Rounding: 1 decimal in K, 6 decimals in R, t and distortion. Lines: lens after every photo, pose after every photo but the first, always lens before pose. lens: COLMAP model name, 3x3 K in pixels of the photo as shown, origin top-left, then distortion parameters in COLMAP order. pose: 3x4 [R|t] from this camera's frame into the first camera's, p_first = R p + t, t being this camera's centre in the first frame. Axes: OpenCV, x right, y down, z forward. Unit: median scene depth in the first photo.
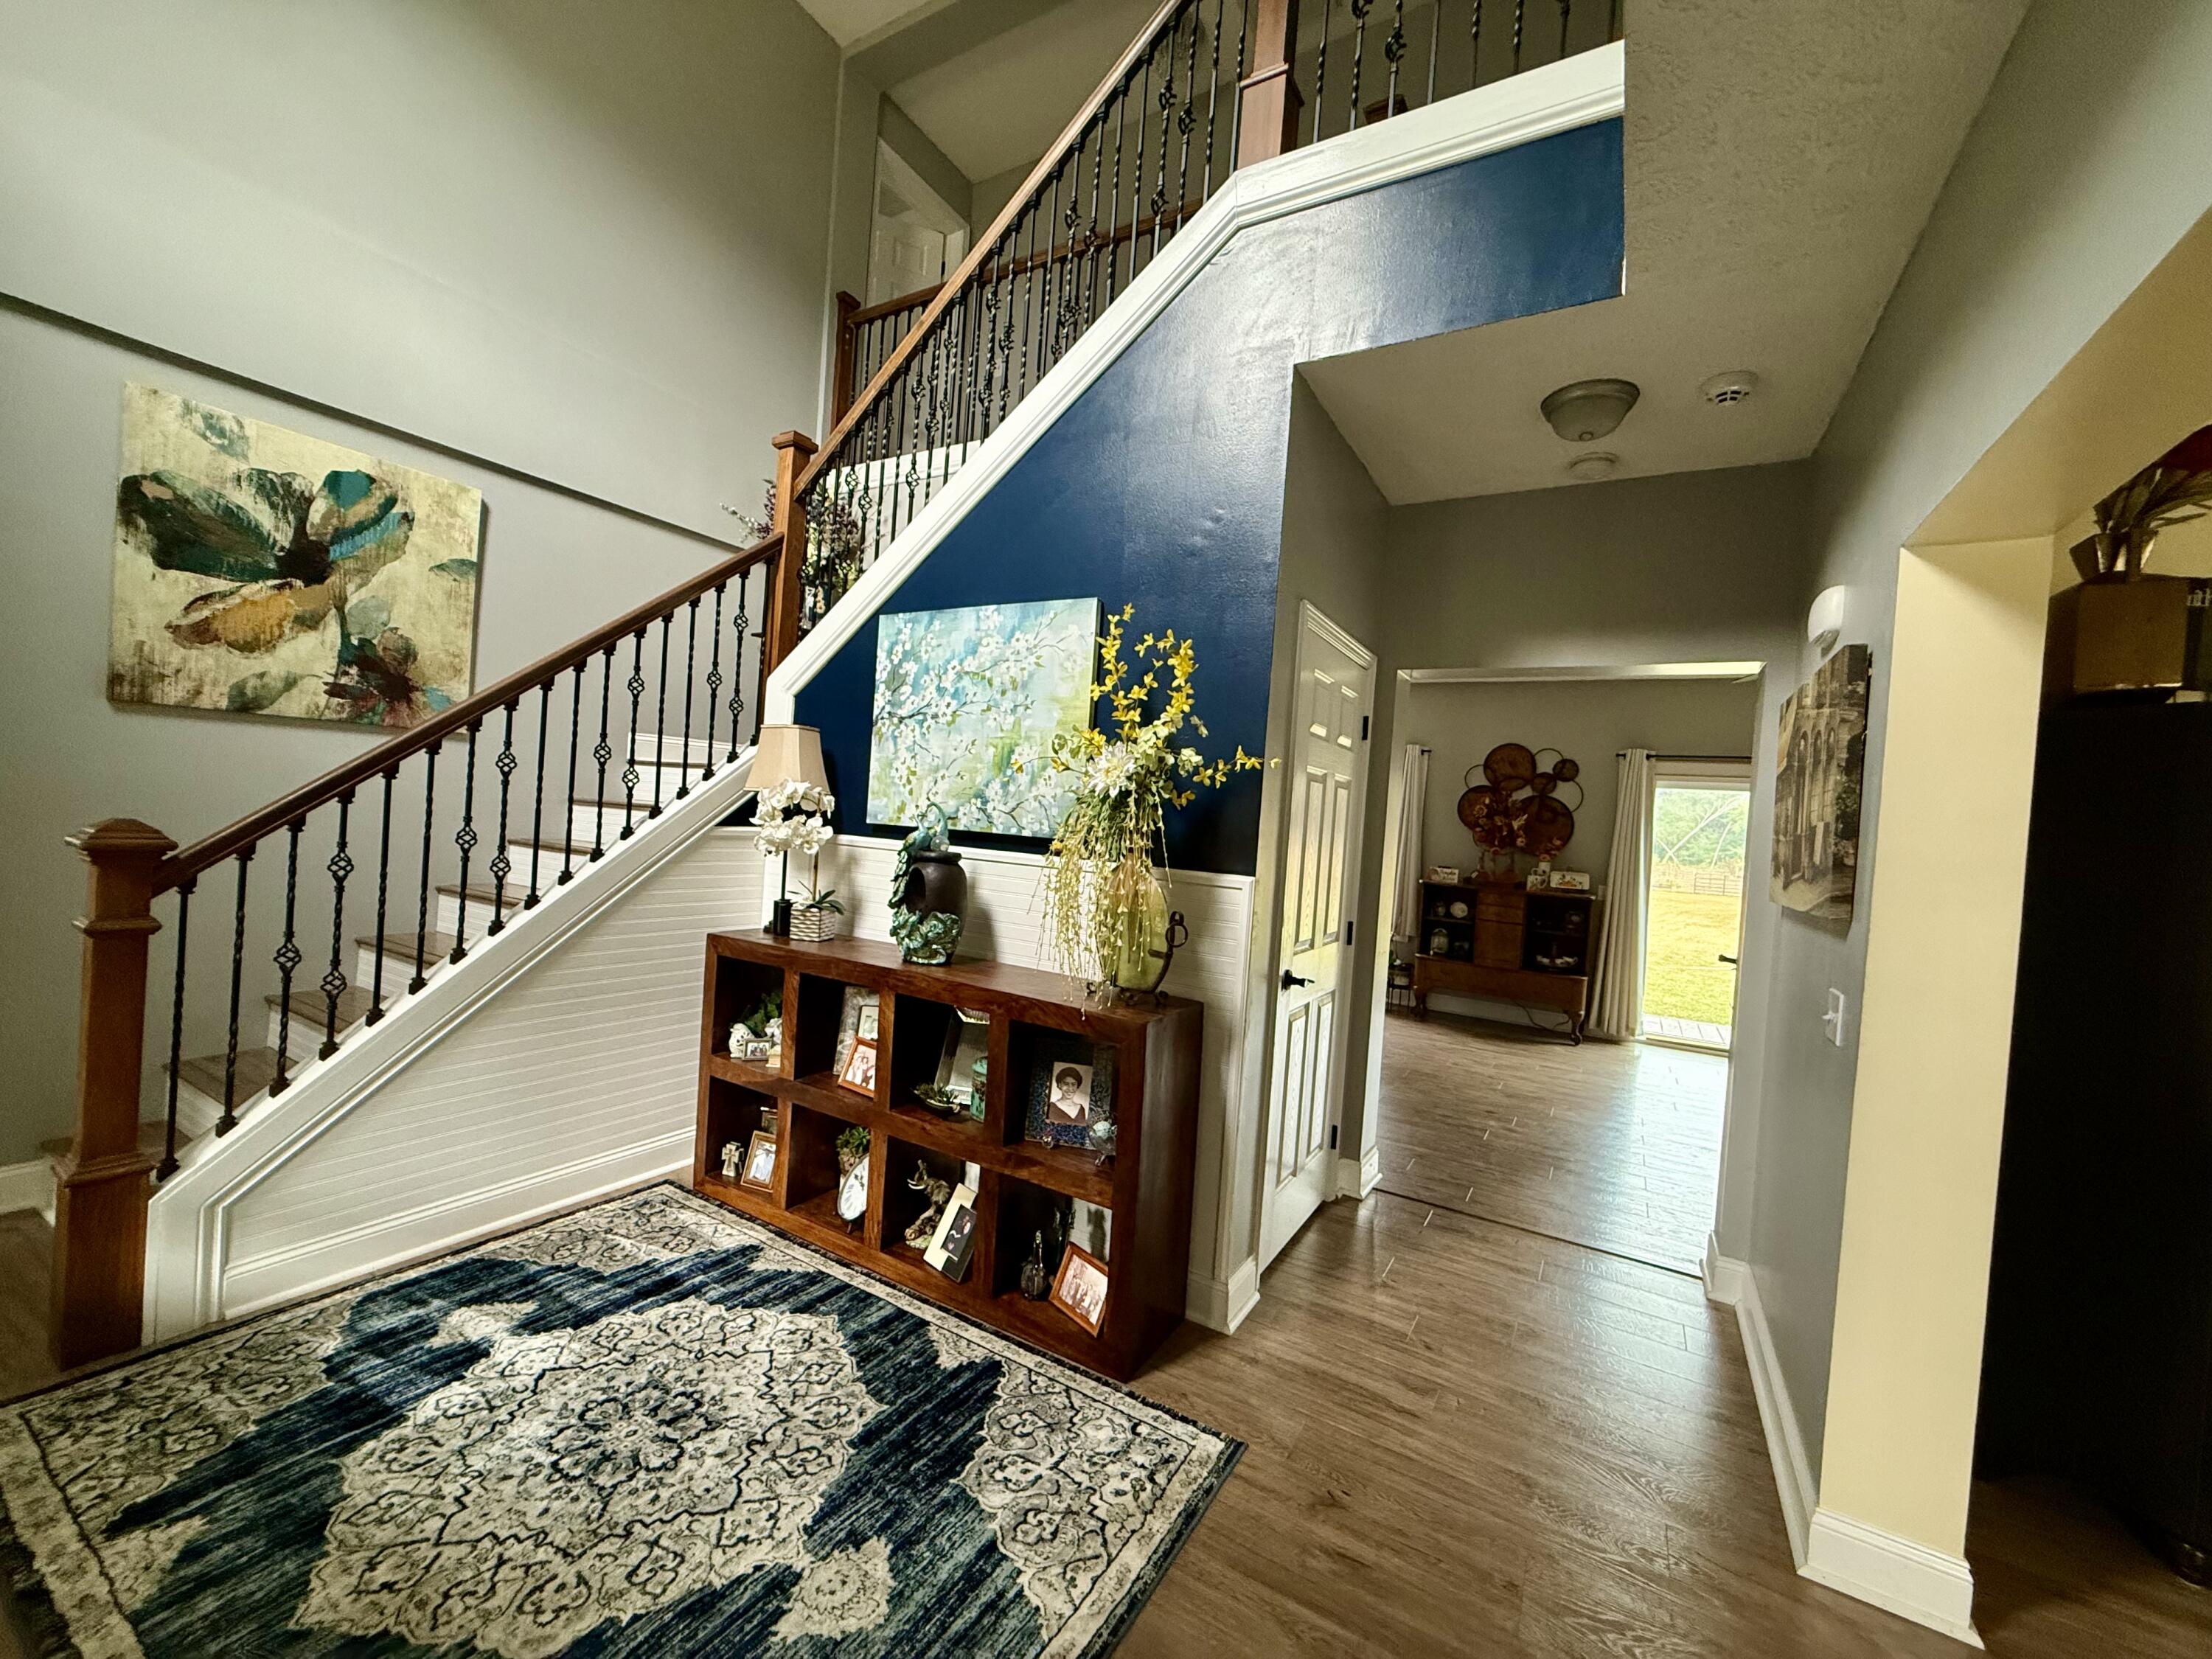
lens RADIAL K [[878.2, 0, 1100.3], [0, 878.2, 829.7], [0, 0, 1]] dist [-0.000072, 0.000130]
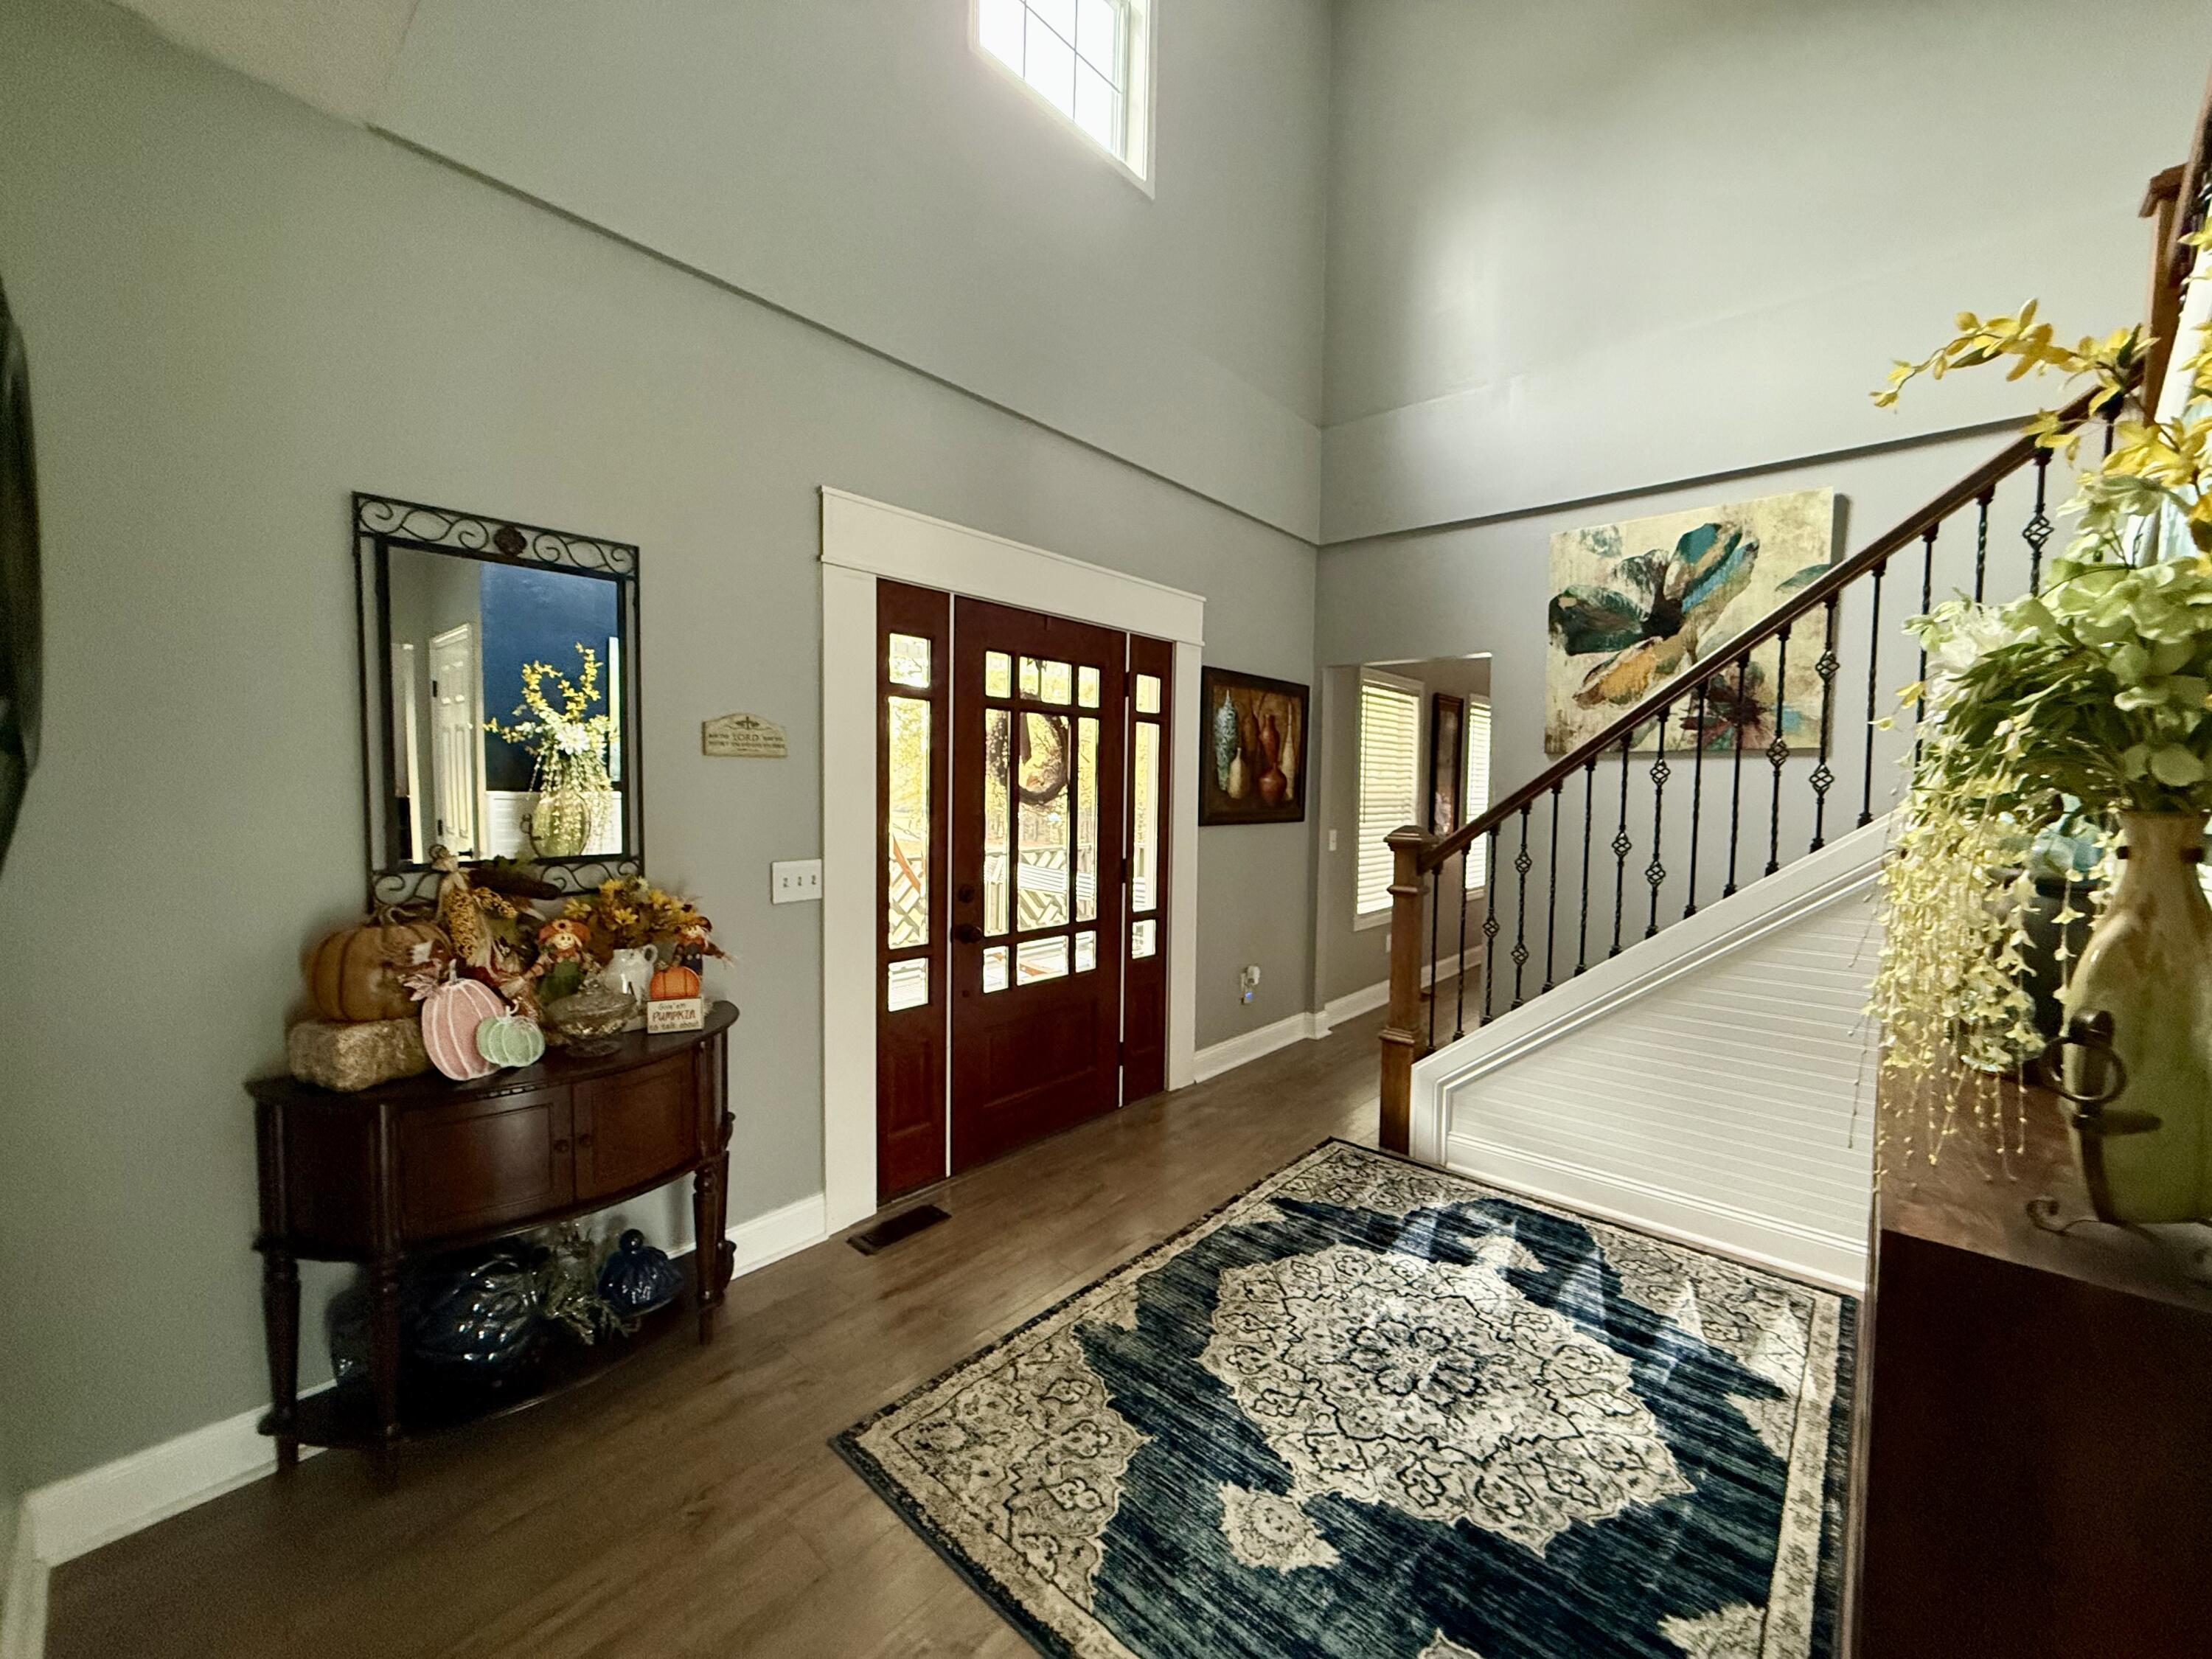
lens RADIAL K [[878.2, 0, 1100.3], [0, 878.2, 829.7], [0, 0, 1]] dist [-0.000072, 0.000130]
pose [[-0.184225, -0.024436, -0.982580, 0.502511], [-0.044834, 0.998859, -0.016435, 0.041352], [0.981861, 0.041025, -0.185111, 0.612718]]
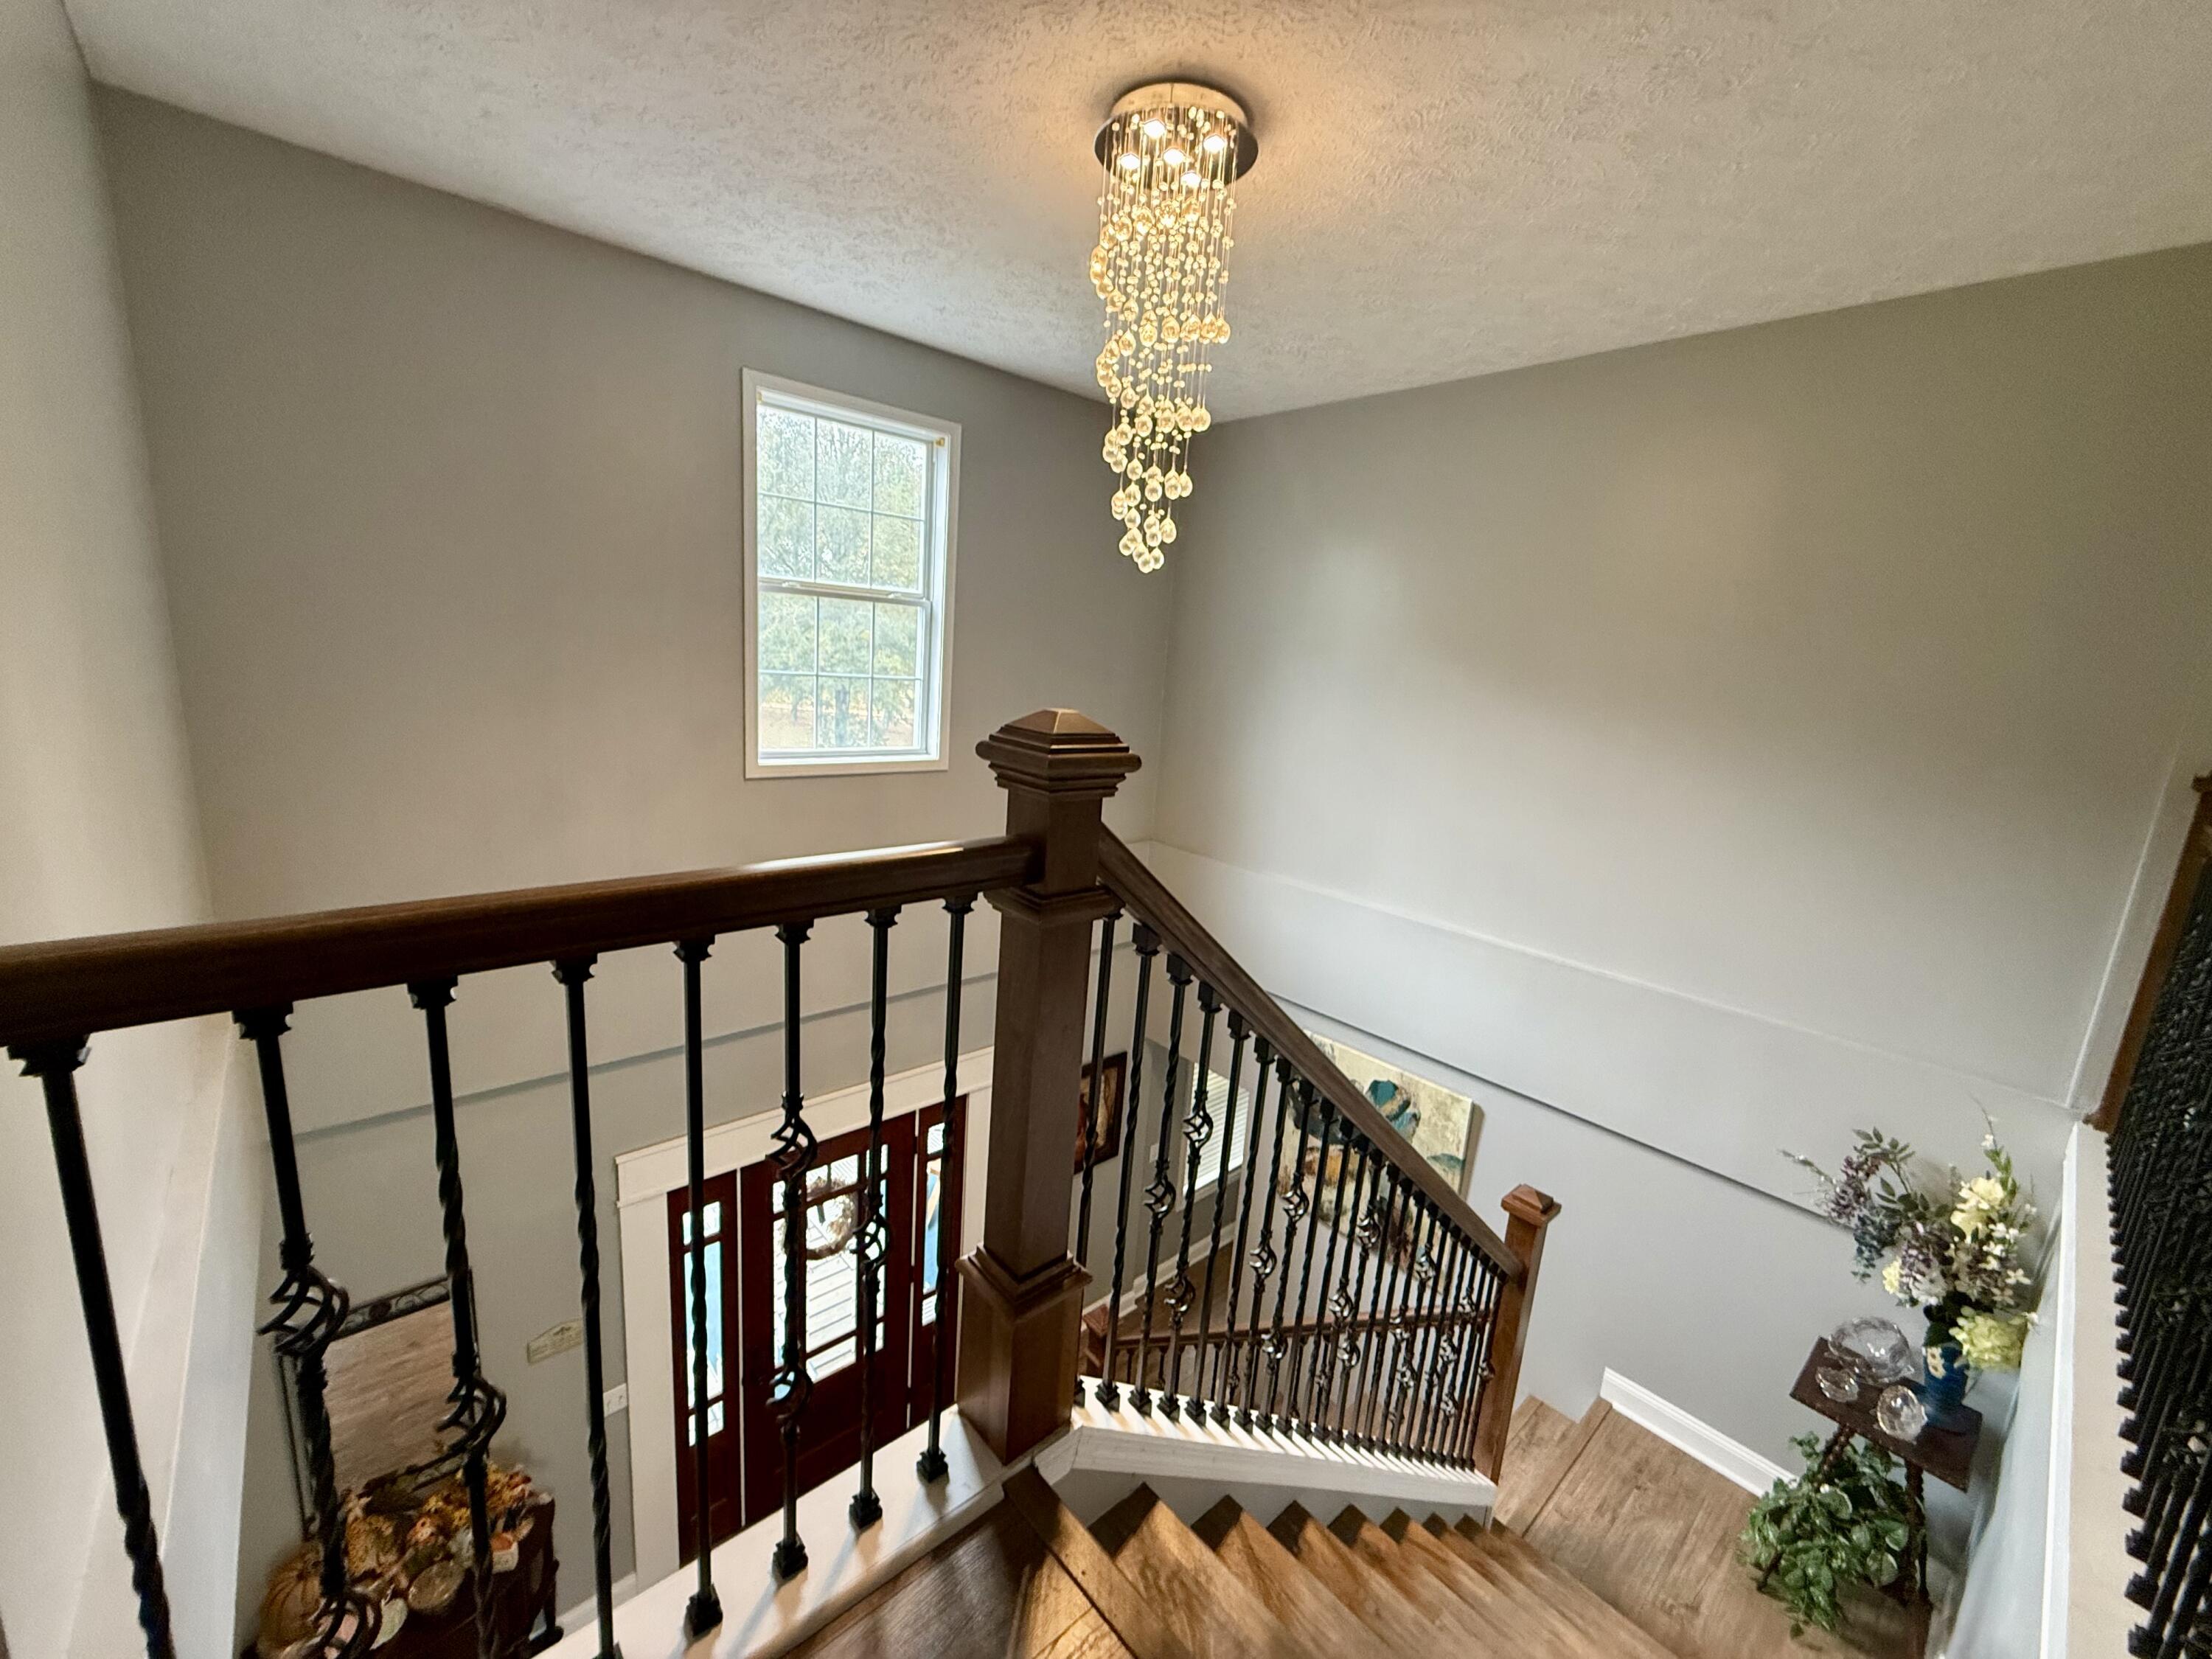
lens RADIAL K [[878.2, 0, 1100.3], [0, 878.2, 829.7], [0, 0, 1]] dist [-0.000072, 0.000130]
pose [[-0.297202, 0.097970, -0.949775, 0.657446], [-0.105220, 0.985303, 0.134560, -1.196138], [0.948999, 0.139927, -0.282526, 1.190679]]
